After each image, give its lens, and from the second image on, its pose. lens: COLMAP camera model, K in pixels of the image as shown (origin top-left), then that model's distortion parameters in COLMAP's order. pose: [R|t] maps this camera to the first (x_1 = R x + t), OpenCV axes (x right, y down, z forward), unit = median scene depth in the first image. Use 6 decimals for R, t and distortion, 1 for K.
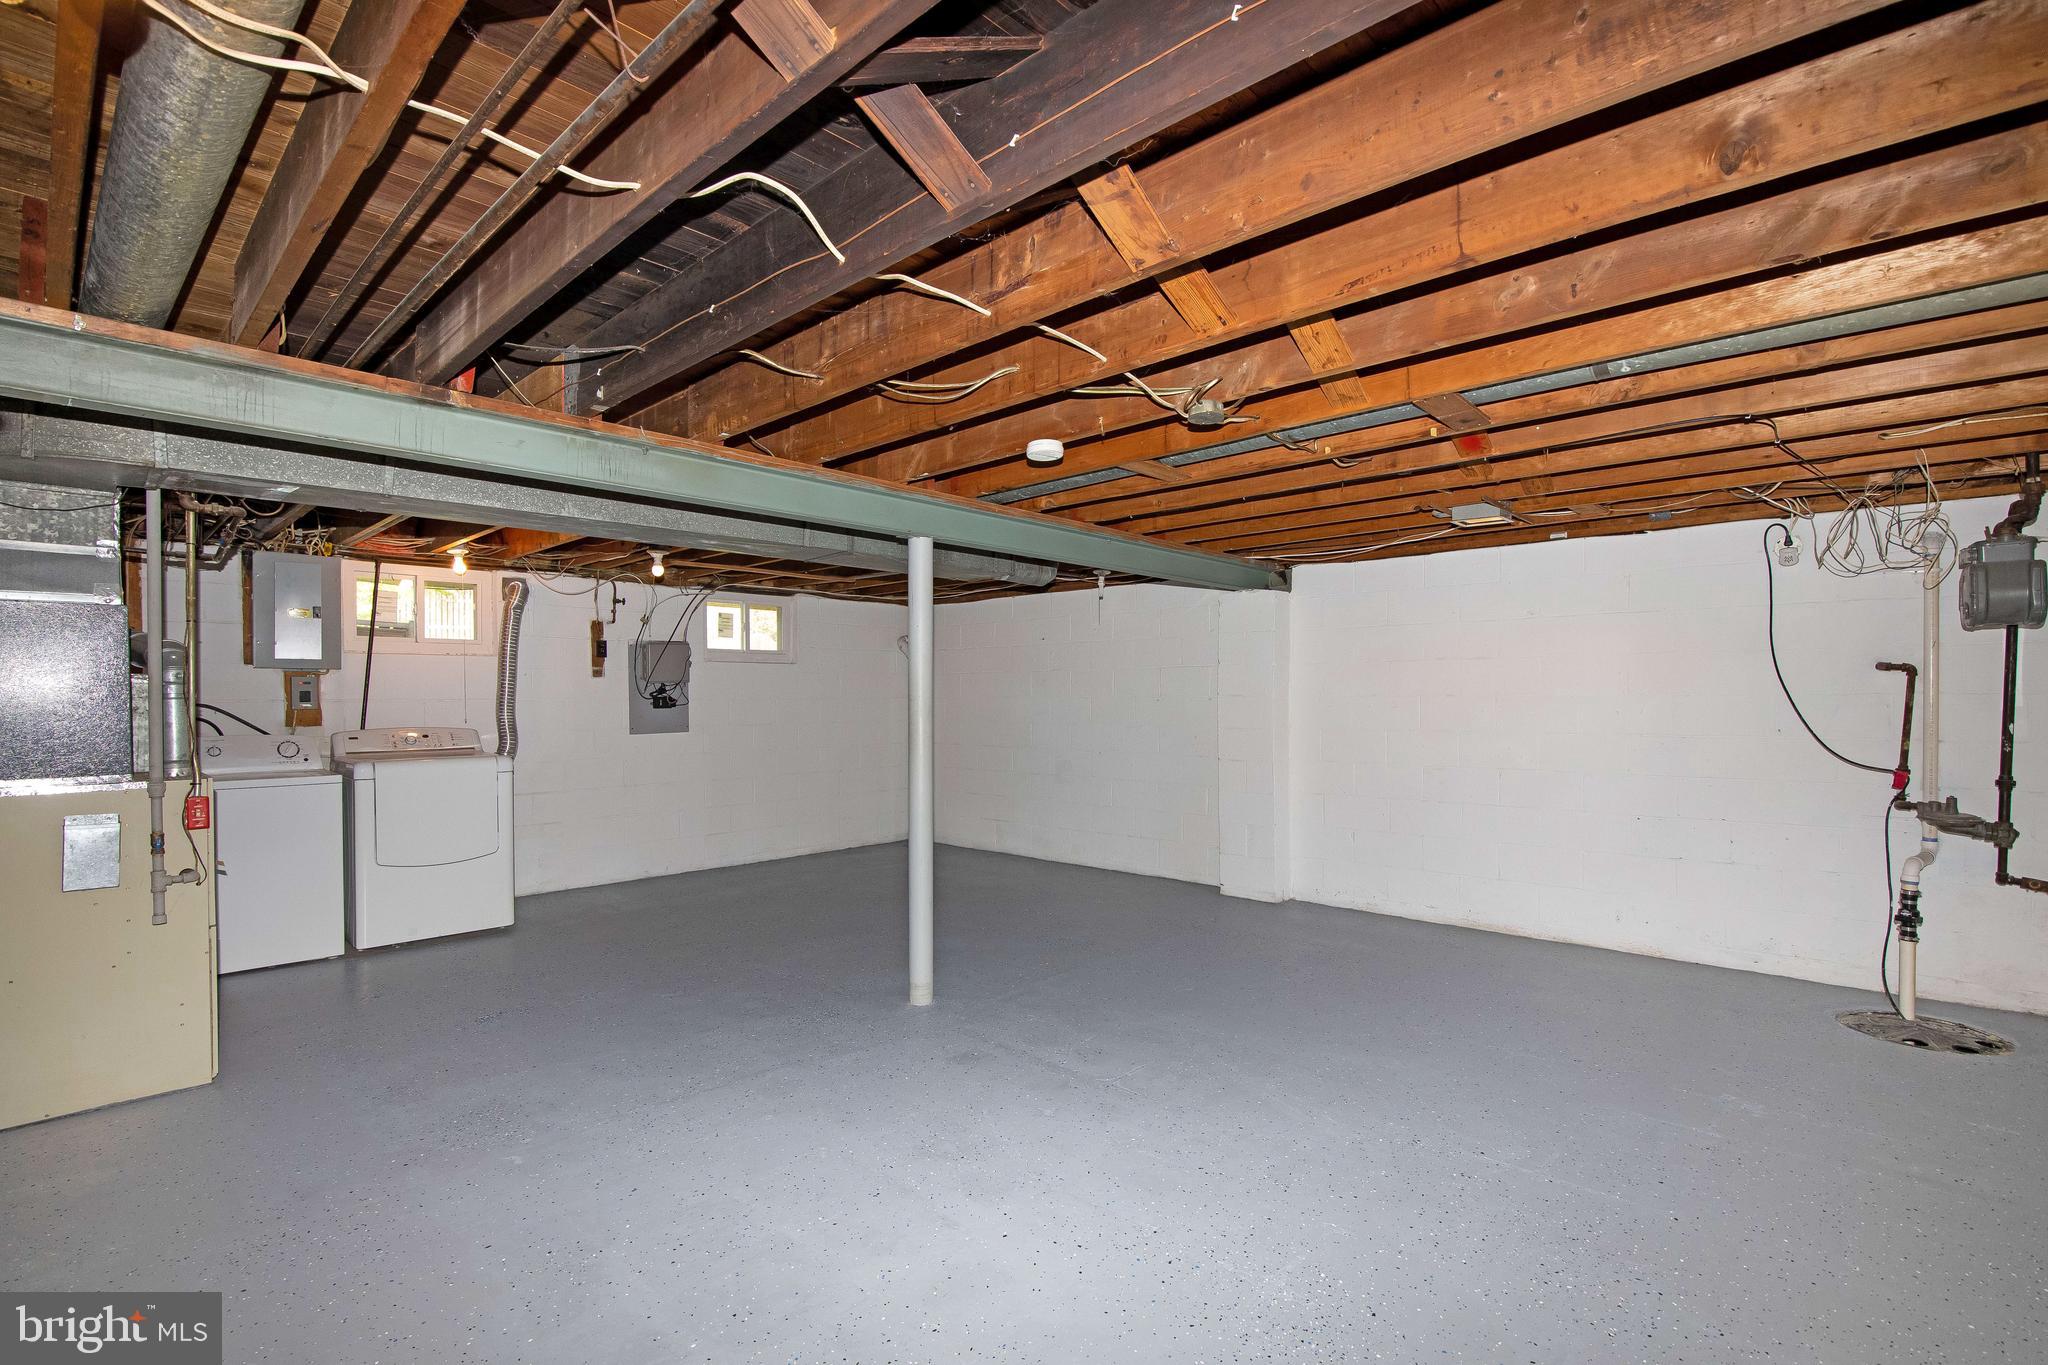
lens RADIAL K [[938.8, 0, 1021.8], [0, 938.8, 676.4], [0, 0, 1]] dist [-0.015986, 0.001268]
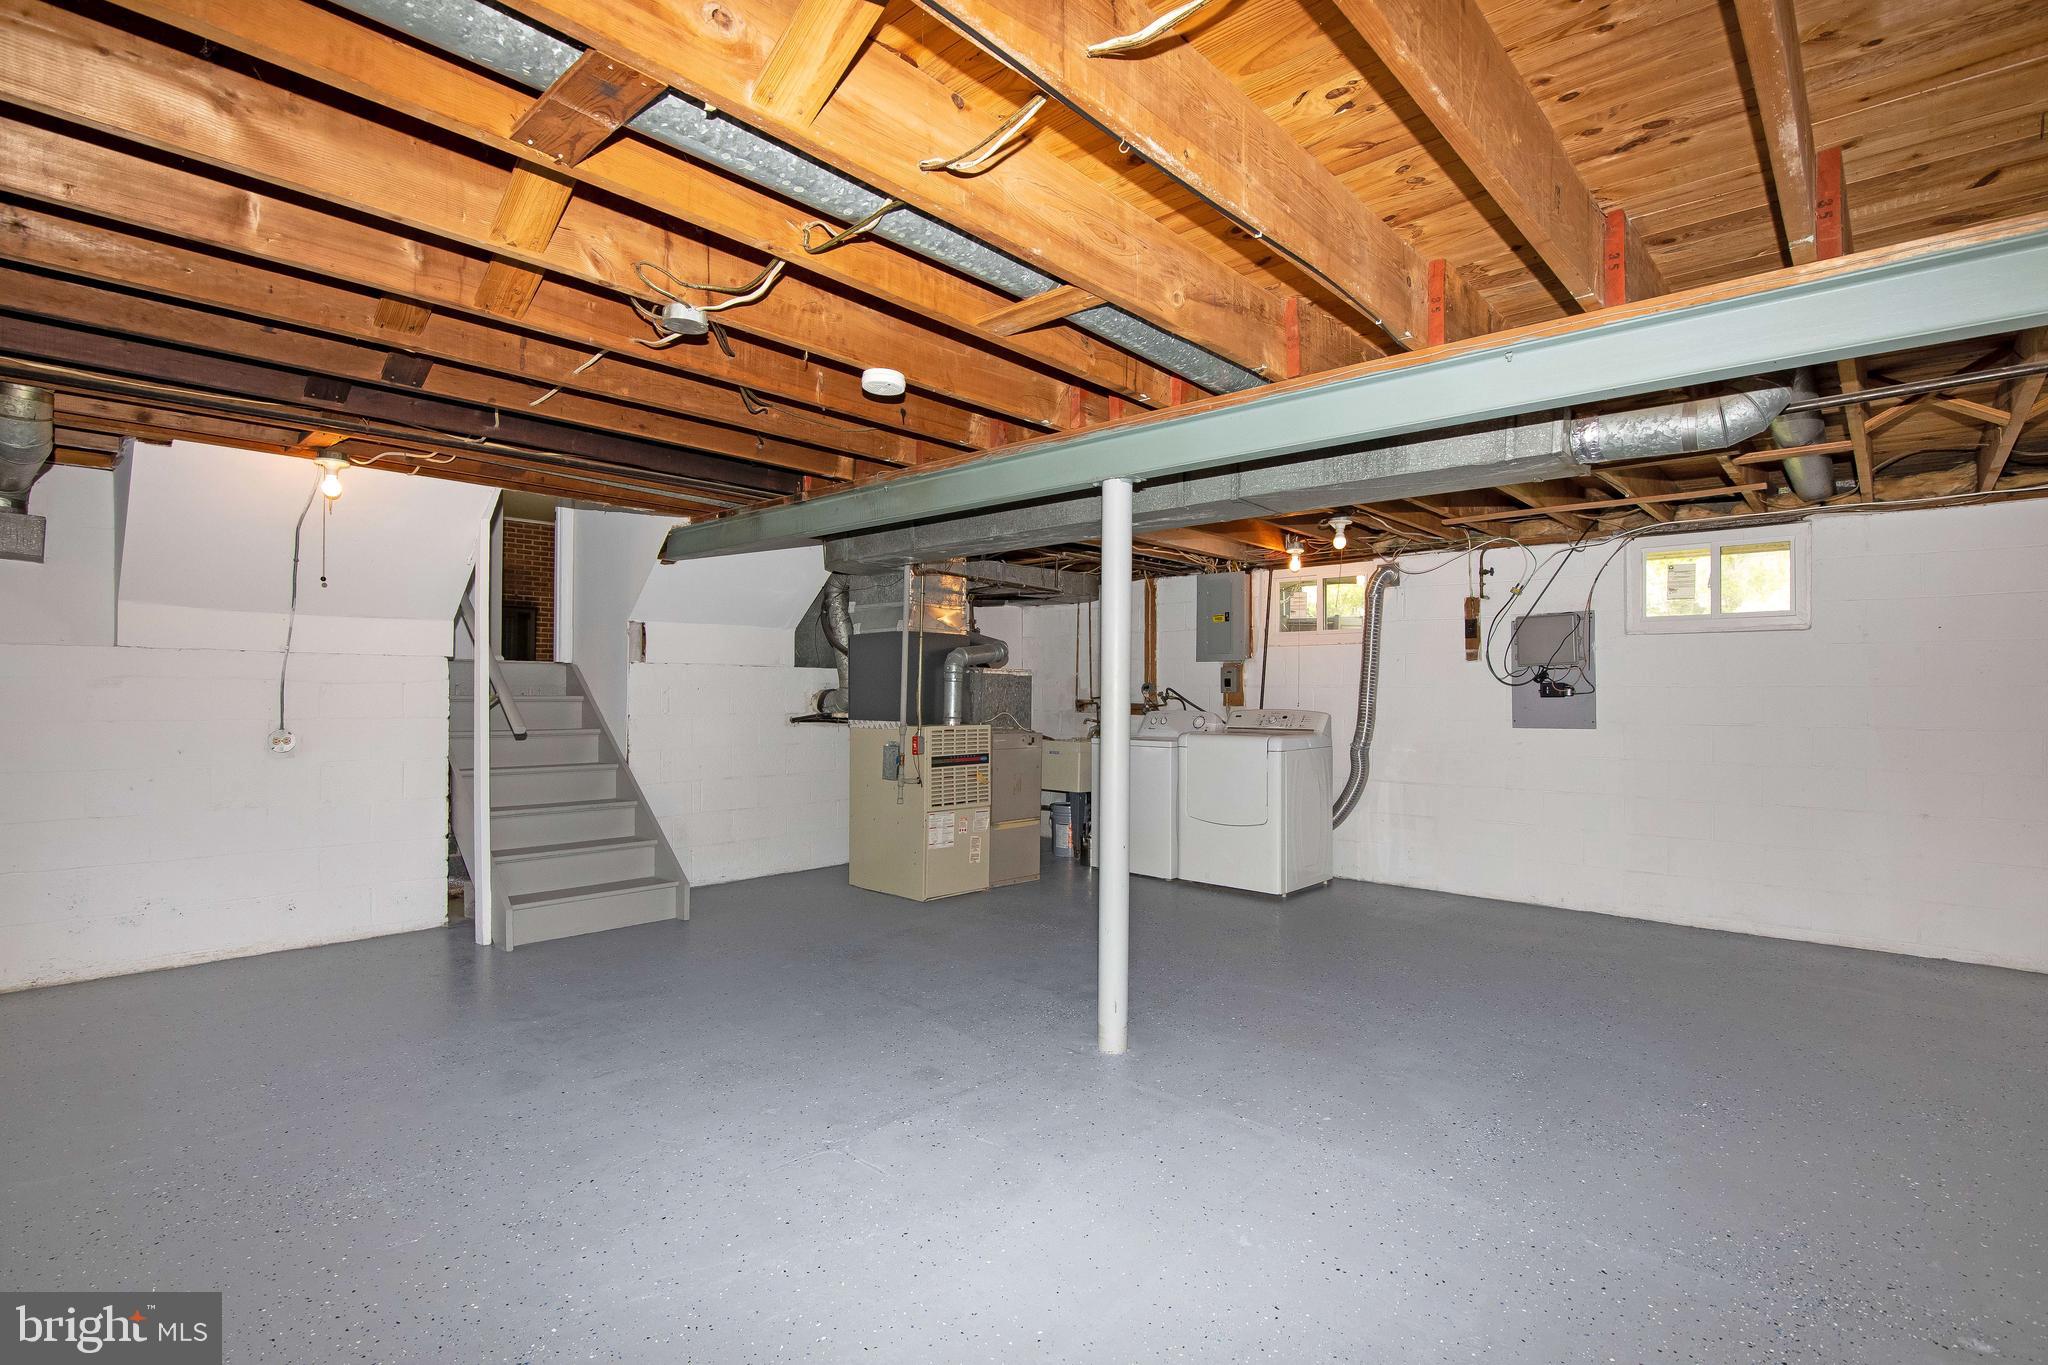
lens RADIAL K [[938.8, 0, 1021.8], [0, 938.8, 676.4], [0, 0, 1]] dist [-0.015986, 0.001268]
pose [[0.006228, -0.010025, -0.999930, 0.426306], [0.017960, 0.999790, -0.009911, 0.016573], [0.999819, -0.017897, 0.006407, 0.562786]]
